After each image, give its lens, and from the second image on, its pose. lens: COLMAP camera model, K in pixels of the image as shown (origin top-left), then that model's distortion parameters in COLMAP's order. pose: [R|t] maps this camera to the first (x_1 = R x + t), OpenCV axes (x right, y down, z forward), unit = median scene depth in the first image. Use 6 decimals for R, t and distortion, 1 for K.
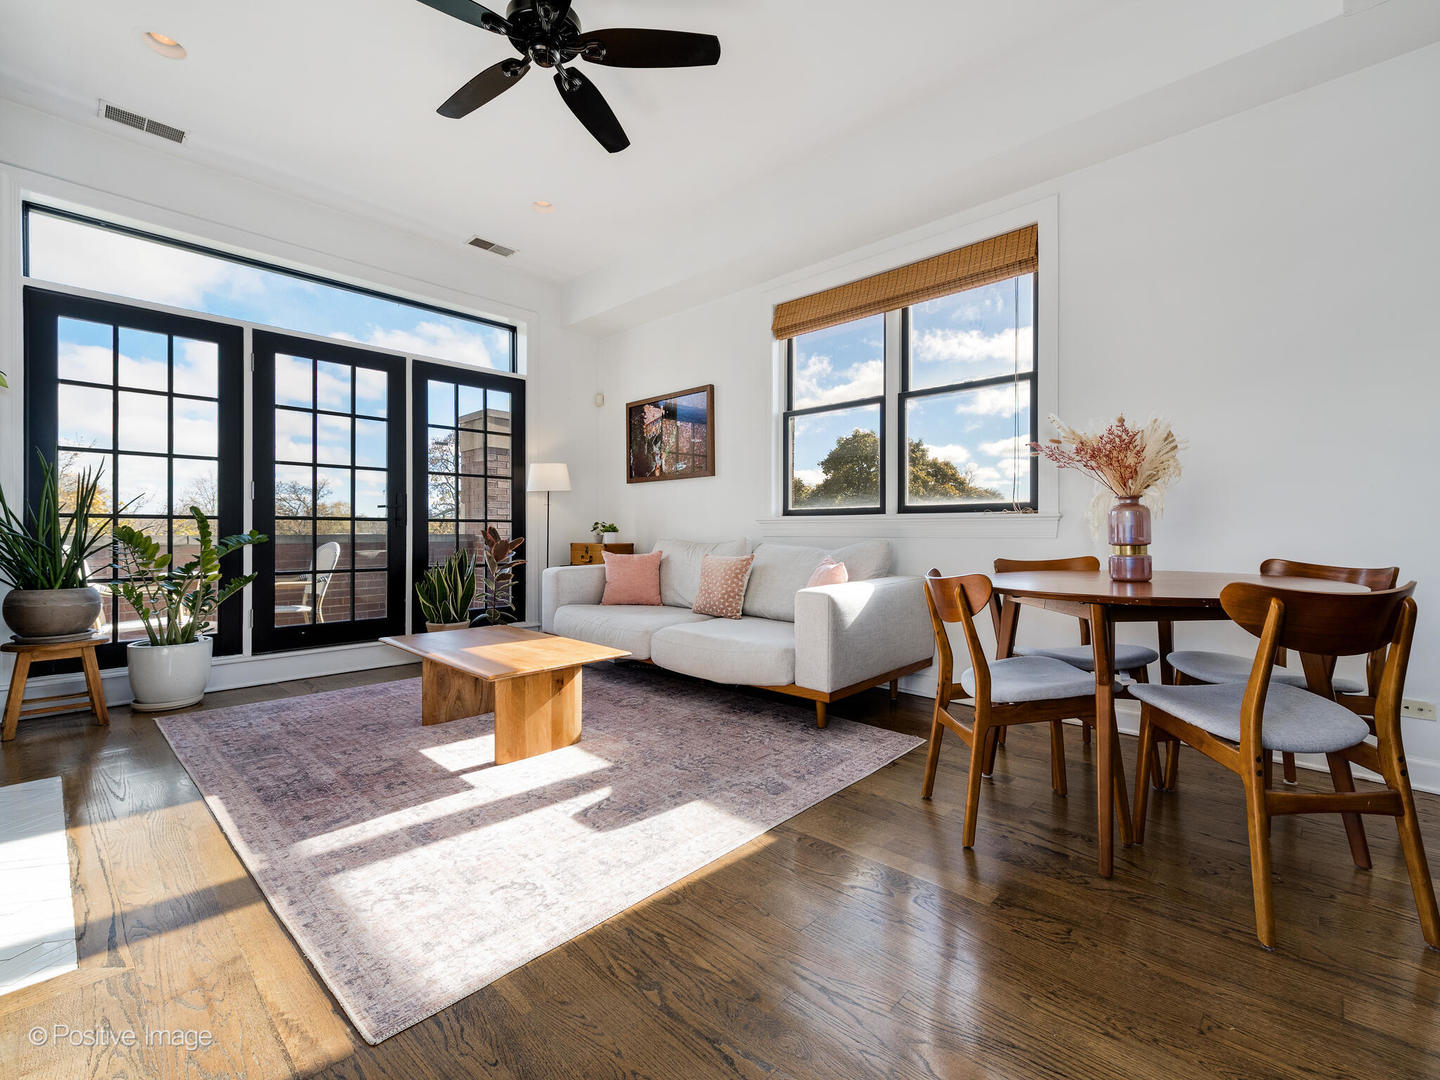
lens RADIAL K [[636.5, 0, 726.0], [0, 636.5, 526.8], [0, 0, 1]] dist [0.009747, -0.000195]
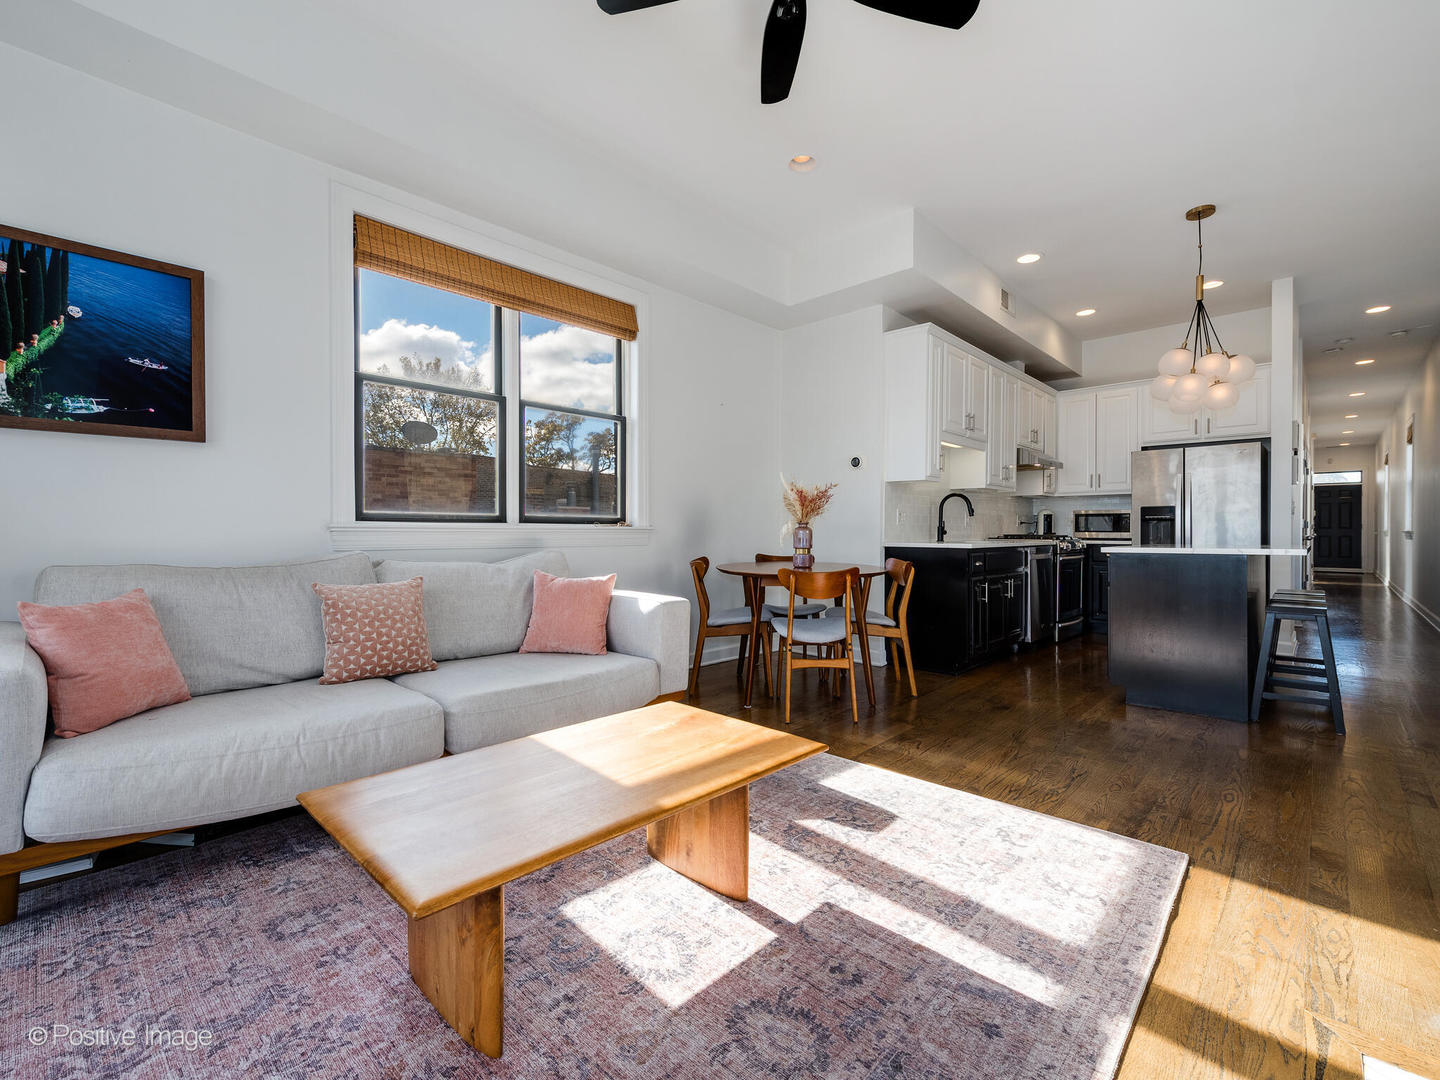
lens RADIAL K [[636.5, 0, 712.2], [0, 636.5, 528.5], [0, 0, 1]] dist [0.009747, -0.000195]
pose [[0.008853, 0.002355, 0.999958, -0.767347], [-0.013825, 0.999902, -0.002233, -0.014581], [-0.999865, -0.013804, 0.008884, 0.764566]]
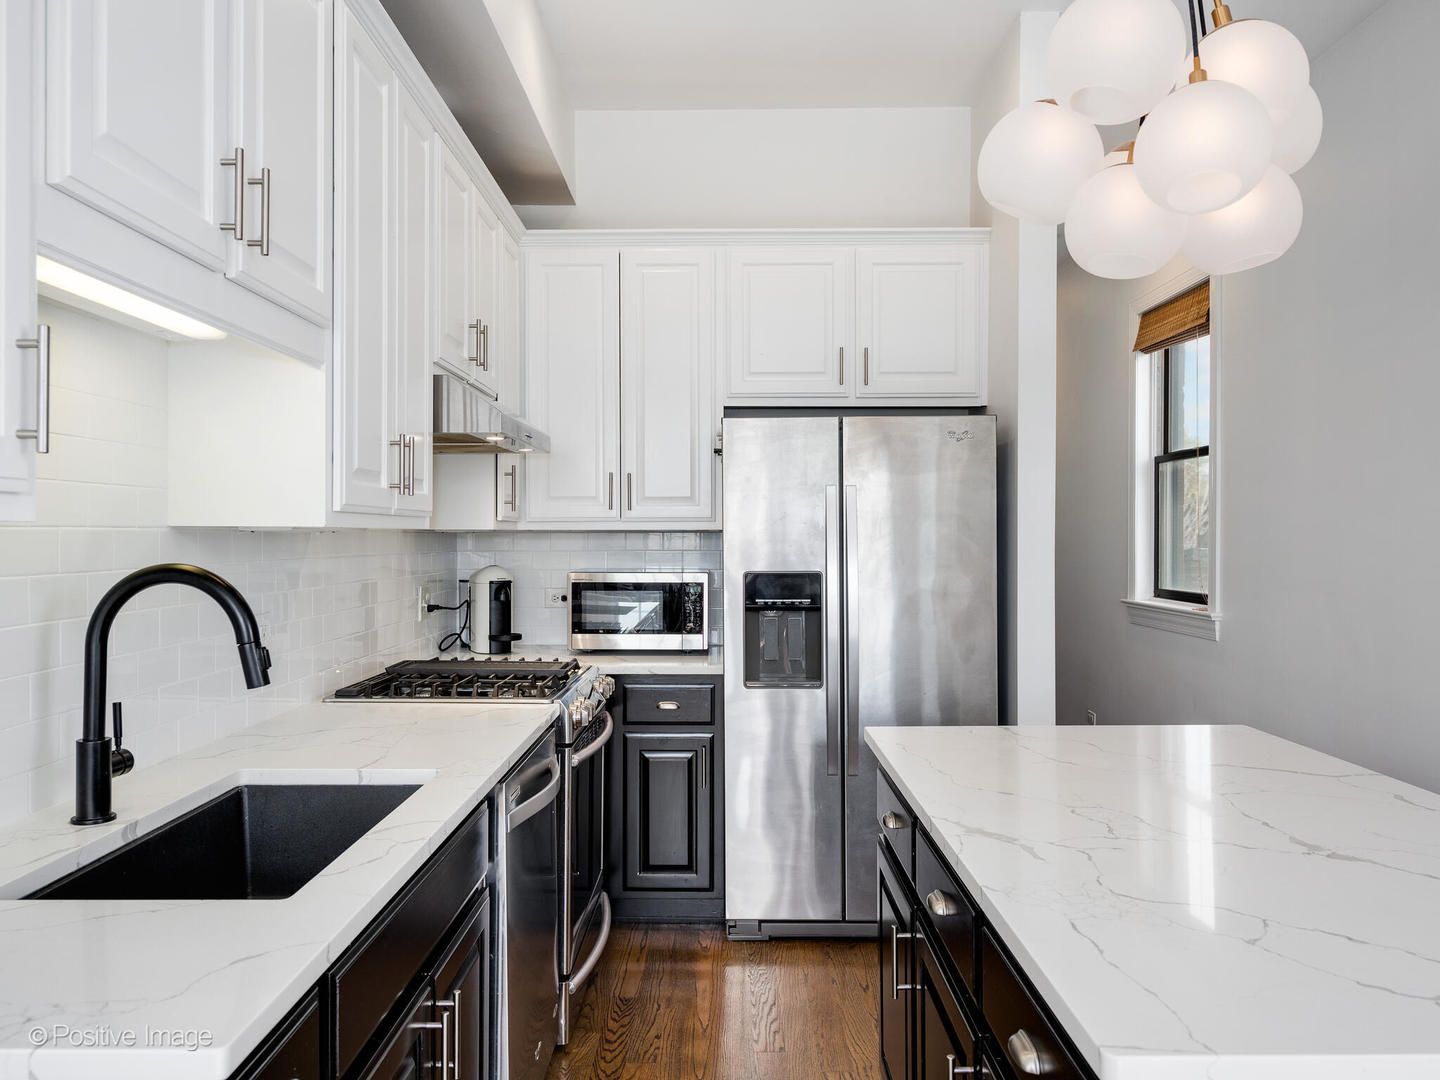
lens RADIAL K [[1081.2, 0, 719.9], [0, 1081.2, 551.2], [0, 0, 1]] dist [0.016410, -0.001662]
pose [[-0.679229, -0.009935, 0.733859, 0.191521], [-0.007154, 0.999950, 0.006917, -0.118359], [-0.733892, -0.000552, -0.679266, 0.365860]]
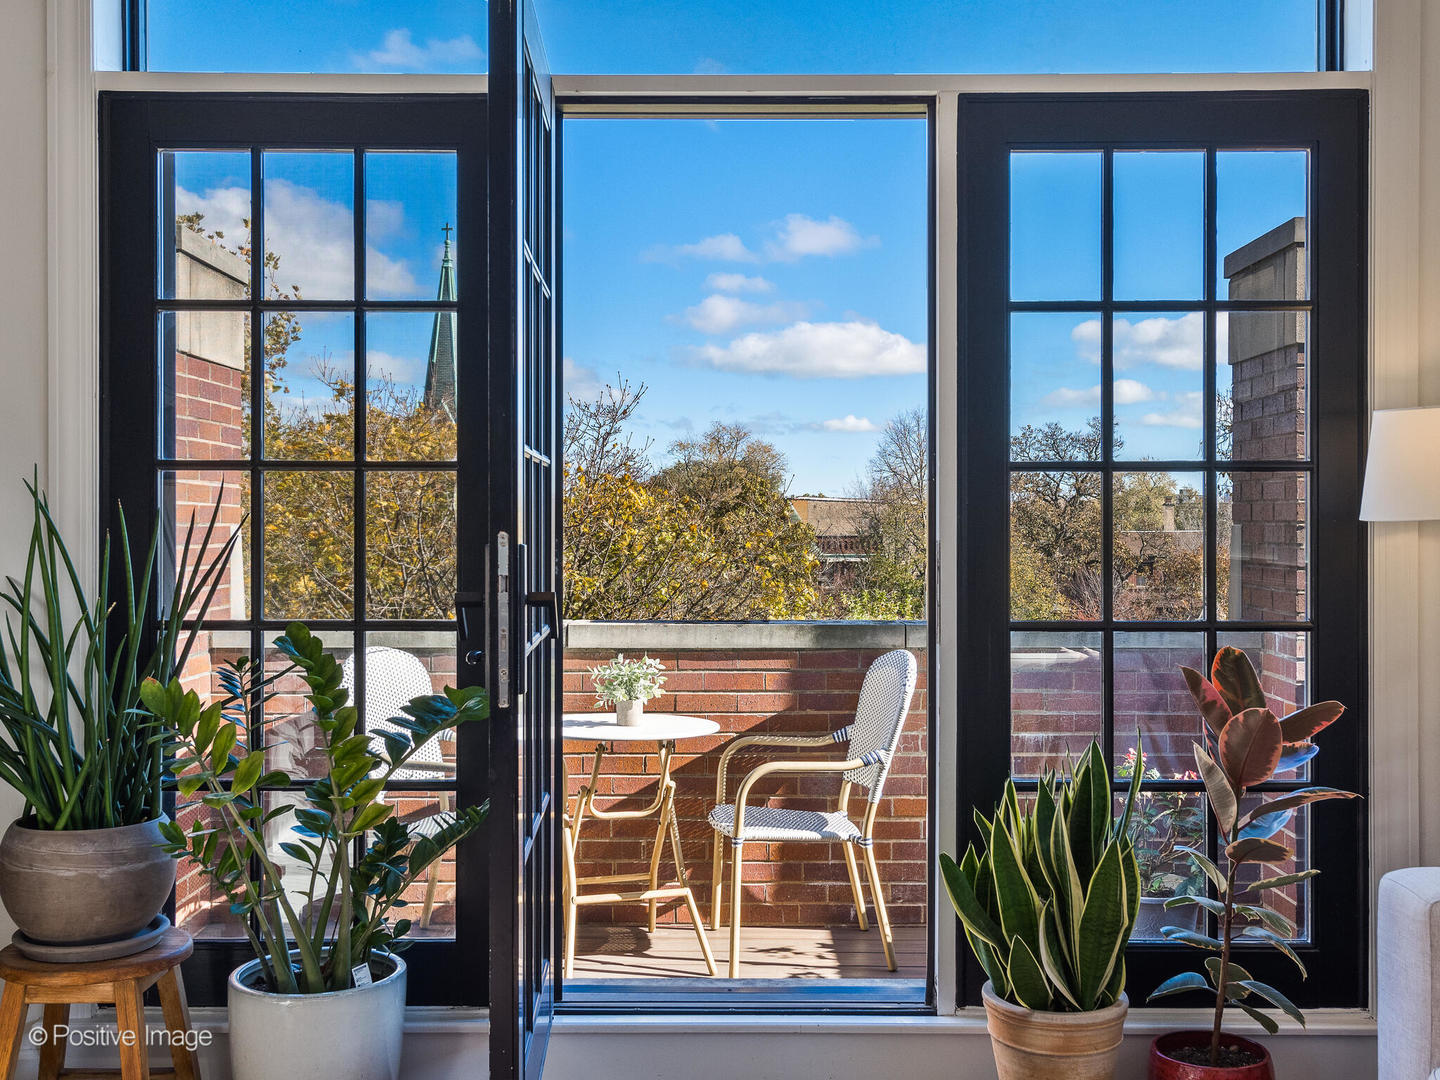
lens RADIAL K [[1469.3, 0, 727.6], [0, 1469.3, 534.7], [0, 0, 1]] dist [0.008165, 0.000000]
pose [[0.685325, 0.007075, -0.728203, -0.079014], [0.004567, 0.999891, 0.014013, -0.083537], [0.728223, -0.012929, 0.685218, 0.579430]]
